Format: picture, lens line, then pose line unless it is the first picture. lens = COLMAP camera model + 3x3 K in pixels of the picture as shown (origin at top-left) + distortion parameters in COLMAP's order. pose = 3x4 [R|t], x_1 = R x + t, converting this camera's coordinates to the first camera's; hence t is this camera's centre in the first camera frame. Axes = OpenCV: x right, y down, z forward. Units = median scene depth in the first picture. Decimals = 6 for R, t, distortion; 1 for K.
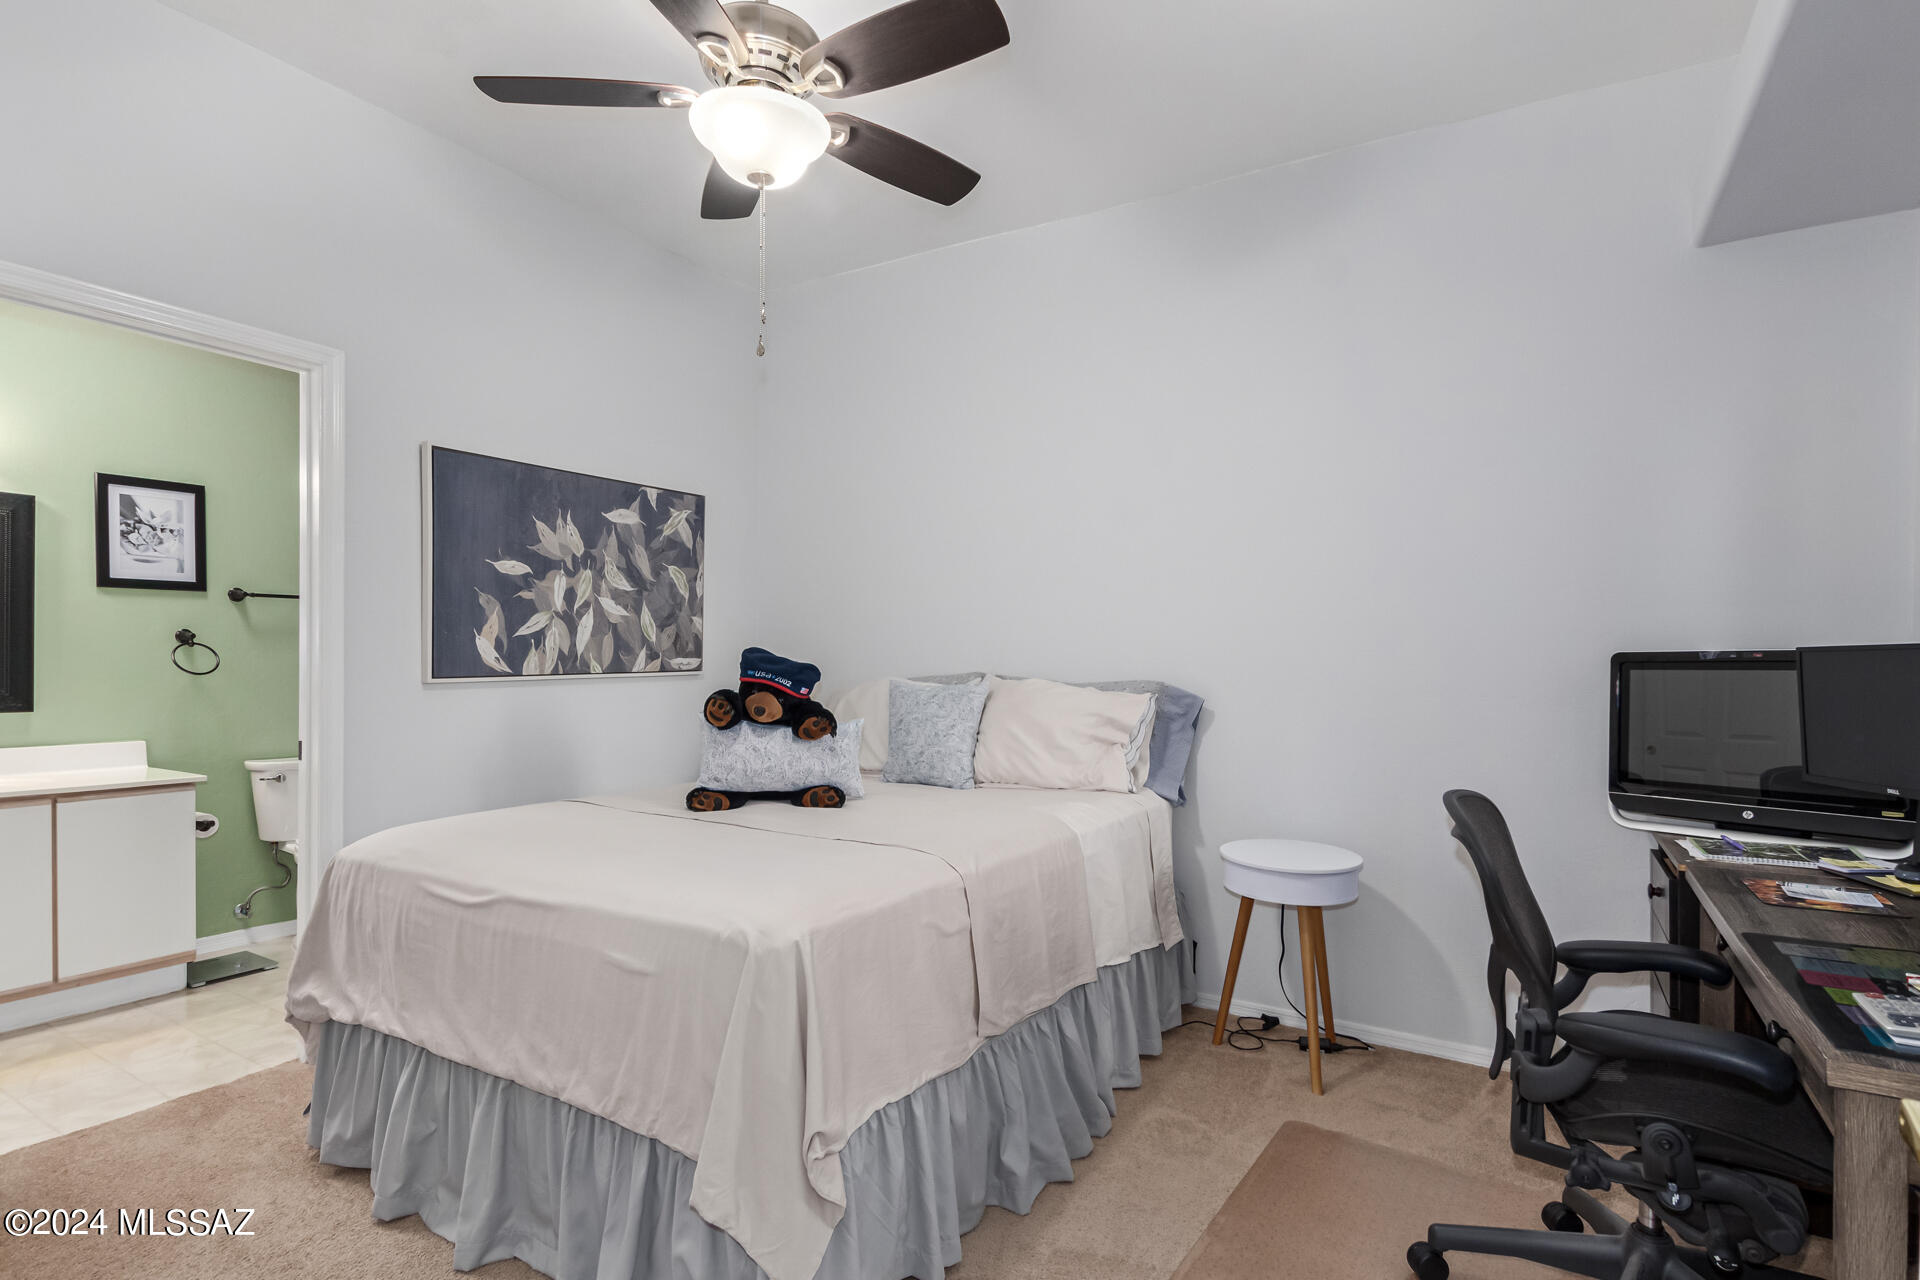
lens RADIAL K [[912.8, 0, 960.0], [0, 912.8, 640.0], [0, 0, 1]] dist [-0.000104, -0.000107]
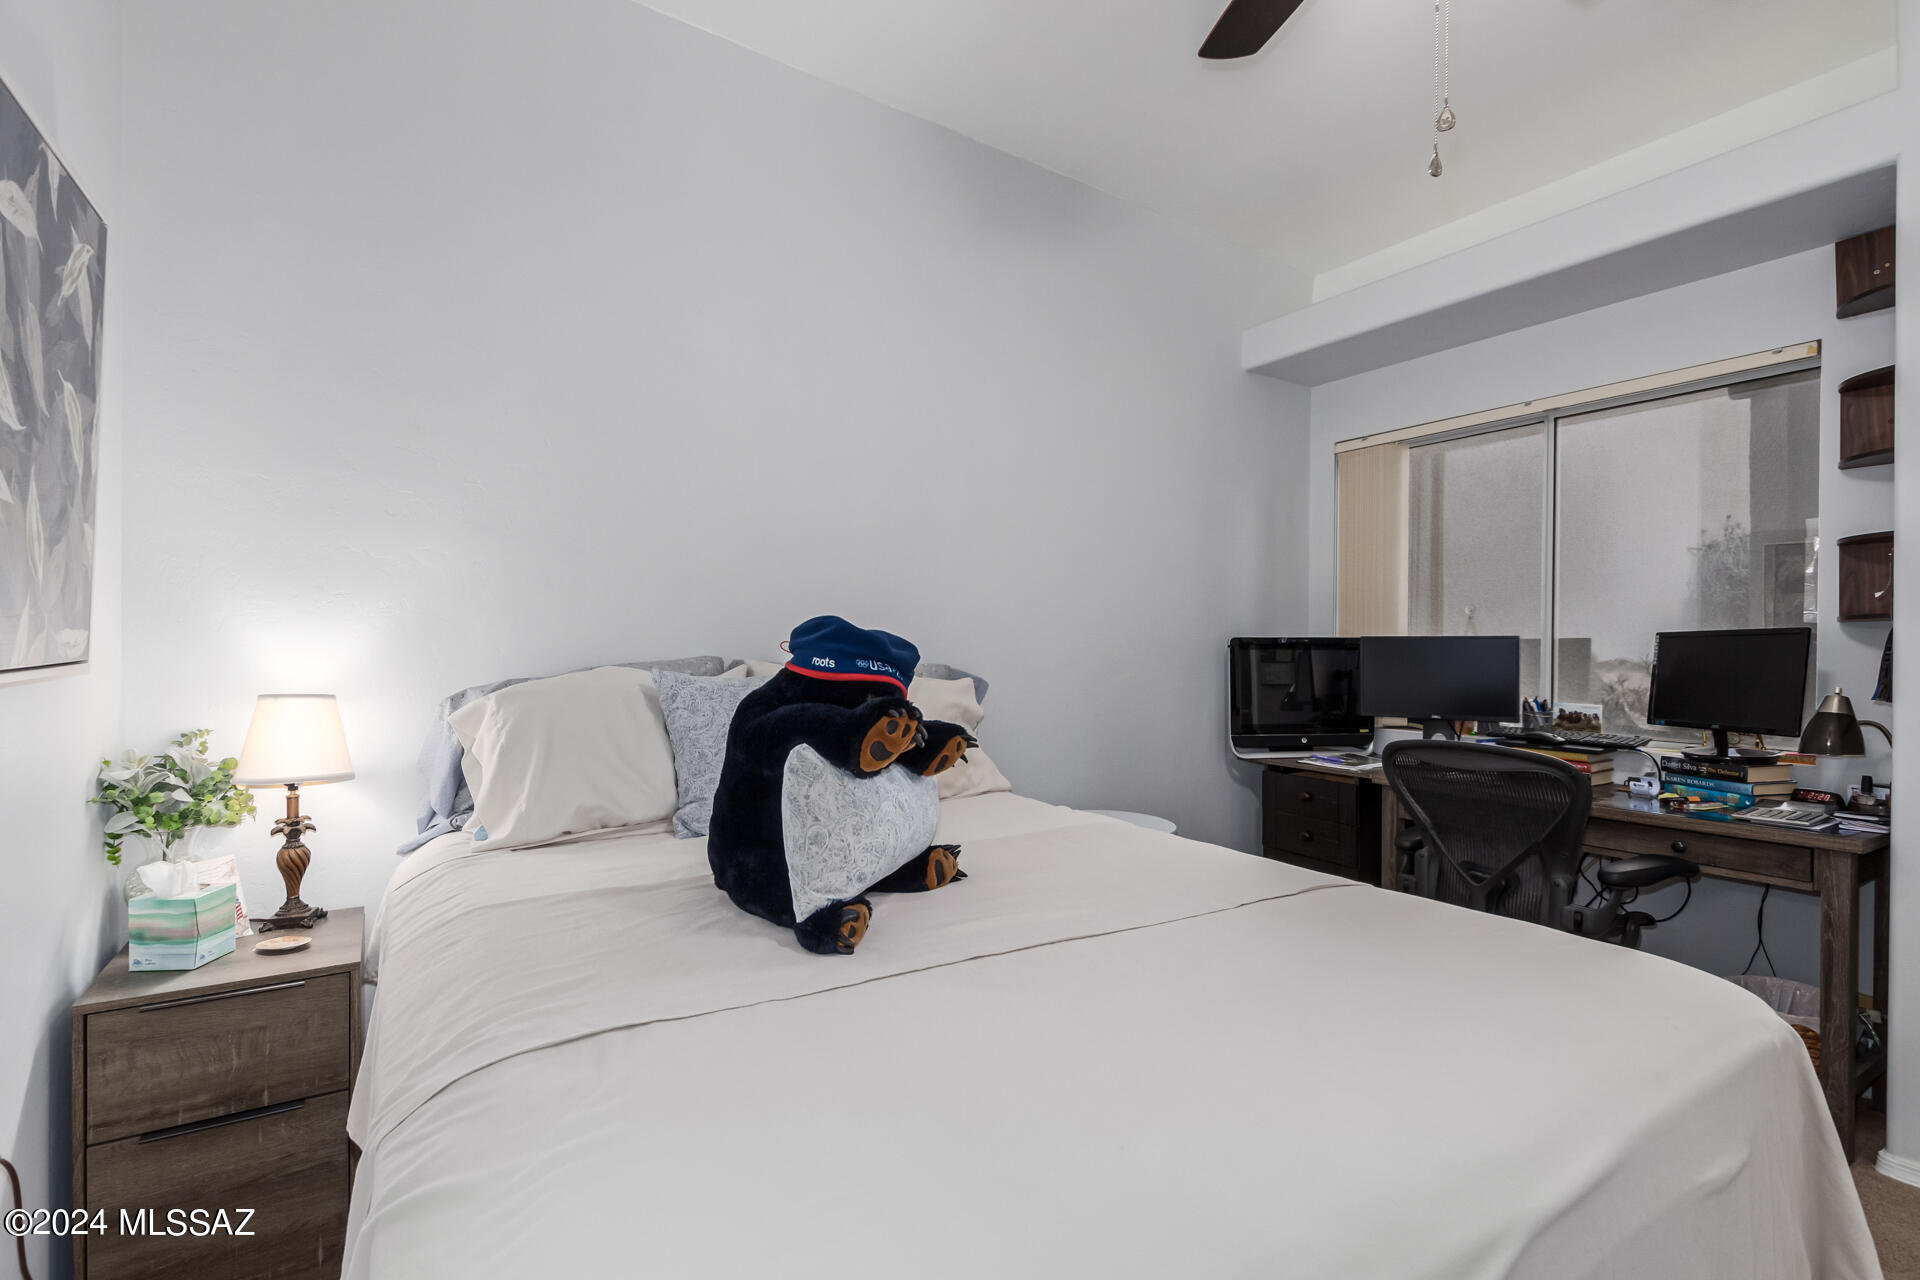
lens RADIAL K [[883.9, 0, 942.8], [0, 883.9, 630.8], [0, 0, 1]] dist [-0.002352, -0.000730]
pose [[0.451537, 0.013285, 0.892153, -0.495608], [-0.025592, 0.999671, -0.001933, 0.012177], [-0.891885, -0.021959, 0.451728, 0.541597]]
